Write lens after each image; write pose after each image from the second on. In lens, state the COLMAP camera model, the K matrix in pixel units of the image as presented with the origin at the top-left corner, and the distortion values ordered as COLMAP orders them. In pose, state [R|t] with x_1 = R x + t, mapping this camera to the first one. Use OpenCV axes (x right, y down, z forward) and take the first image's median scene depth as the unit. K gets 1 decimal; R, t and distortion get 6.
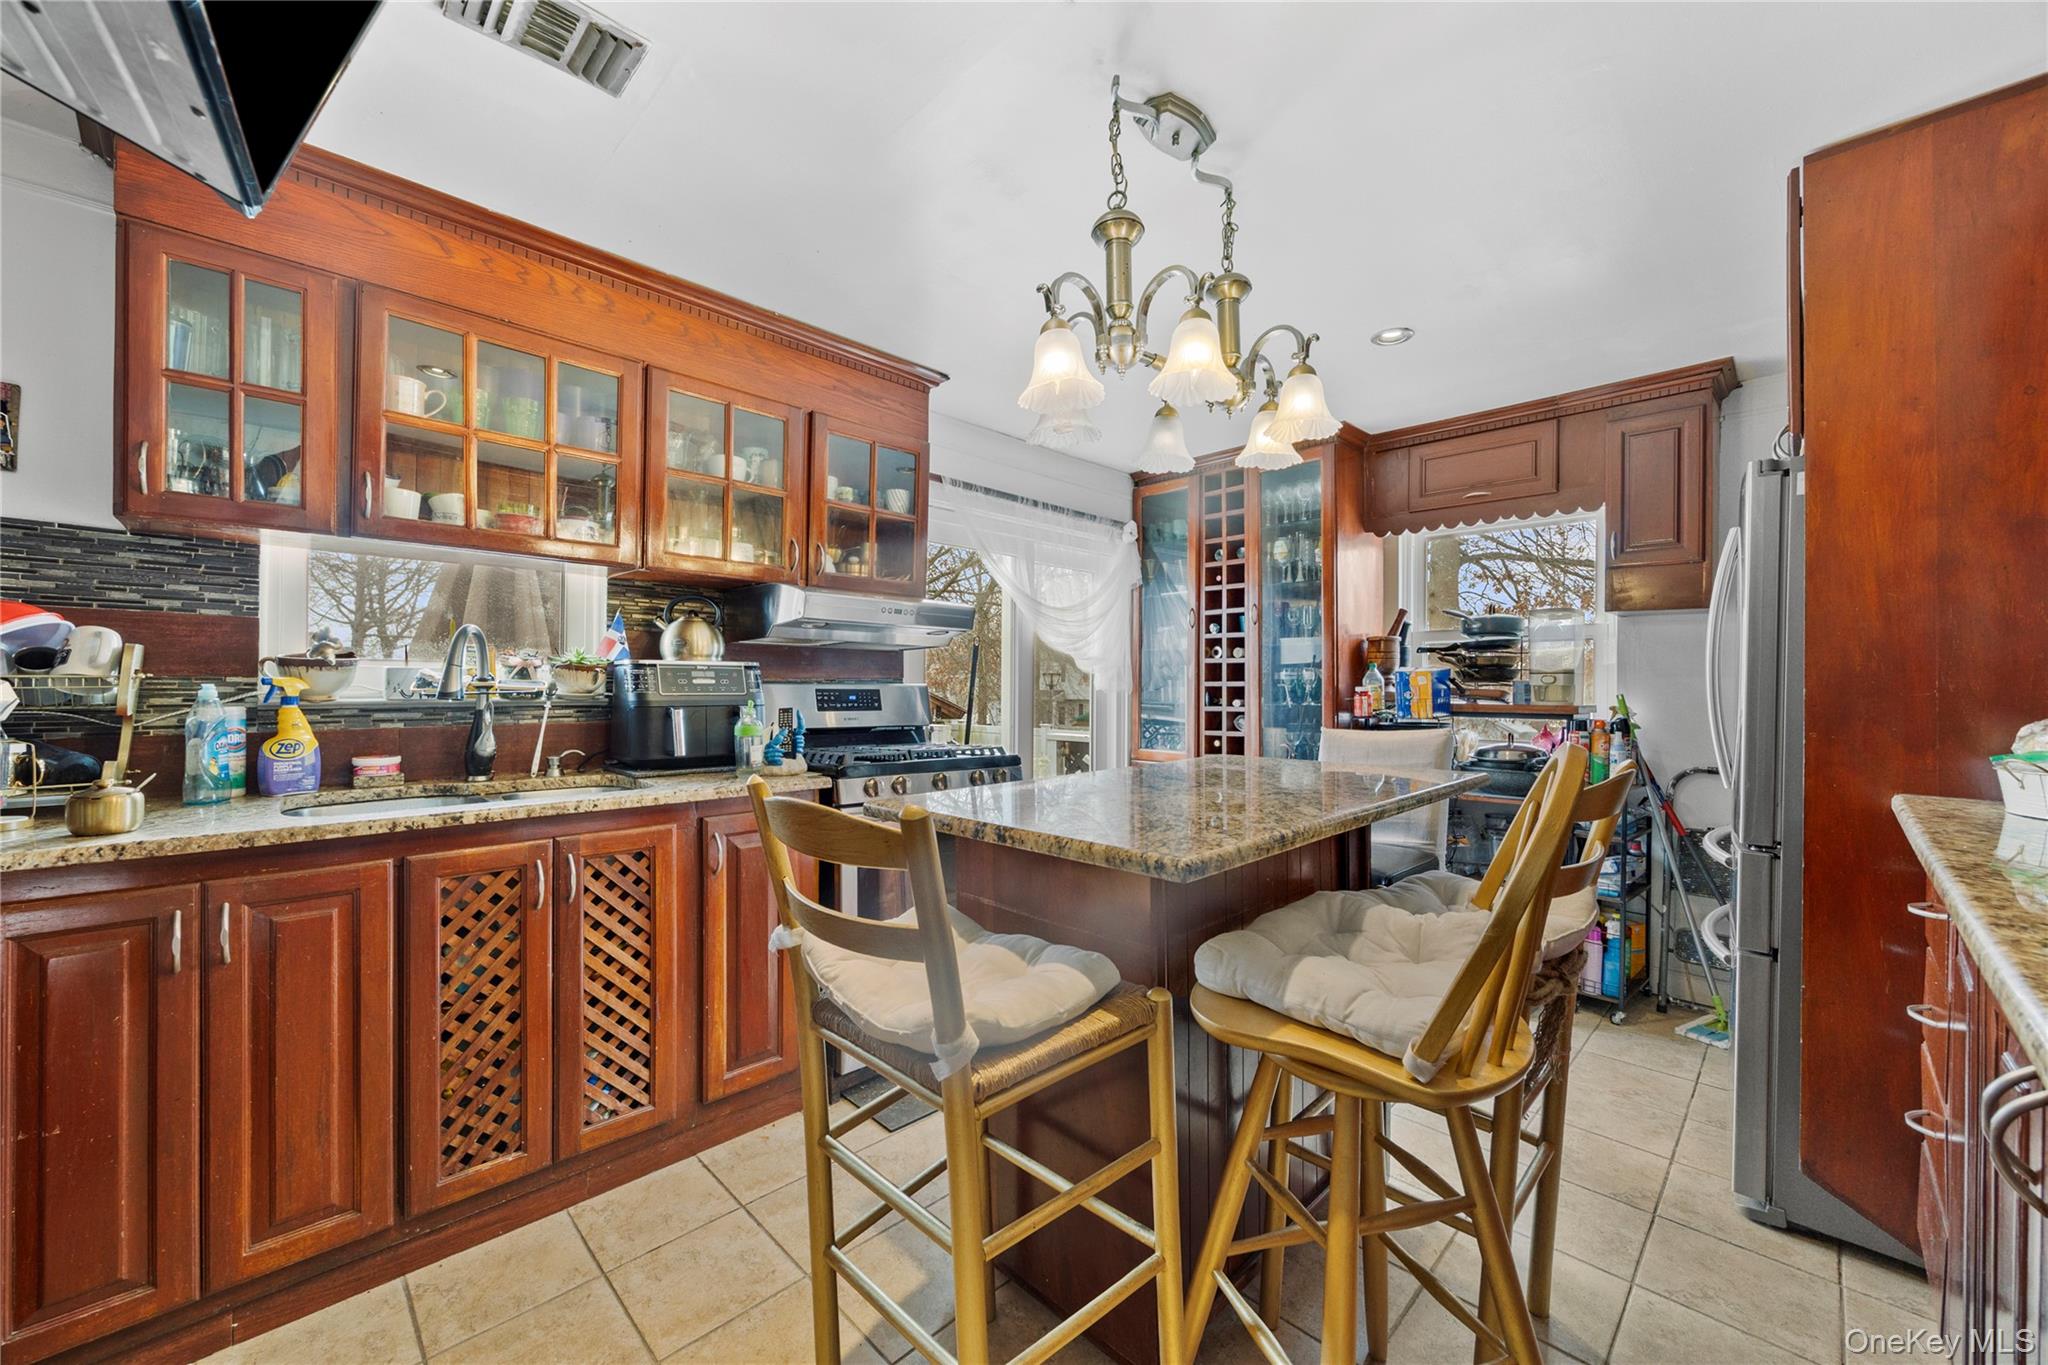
lens RADIAL K [[787.0, 0, 1015.5], [0, 787.0, 686.3], [0, 0, 1]] dist [-0.001270, -0.000055]
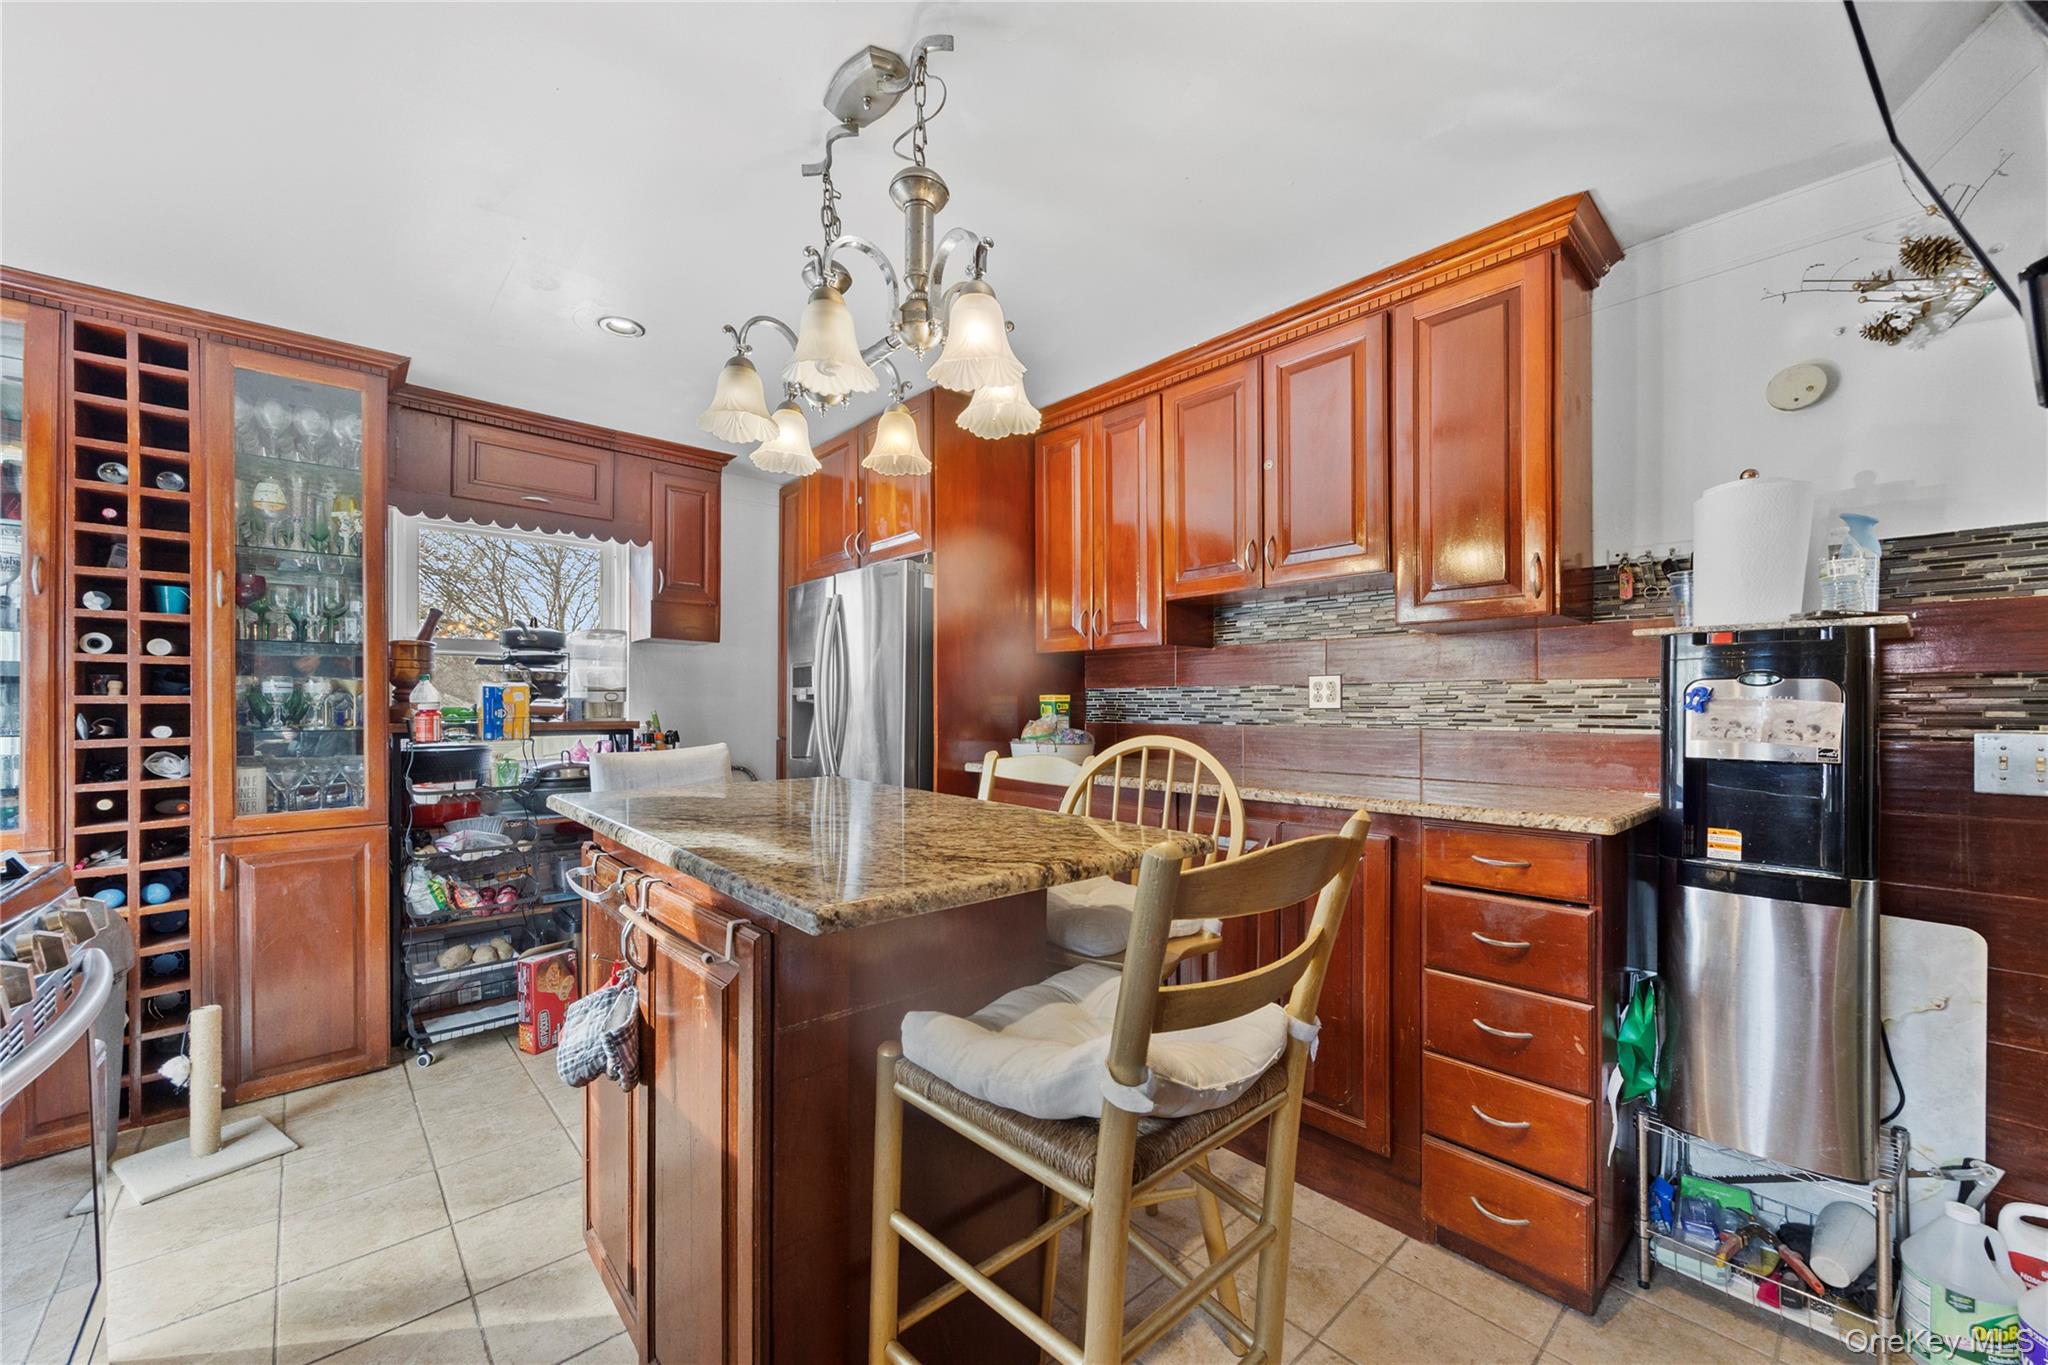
lens RADIAL K [[795.7, 0, 1024.1], [0, 795.7, 701.0], [0, 0, 1]] dist [-0.000612, -0.000058]
pose [[0.039605, 0.001625, 0.999214, -0.332302], [0.000982, 0.999998, -0.001666, -0.000424], [-0.999215, 0.001048, 0.039604, 0.369246]]
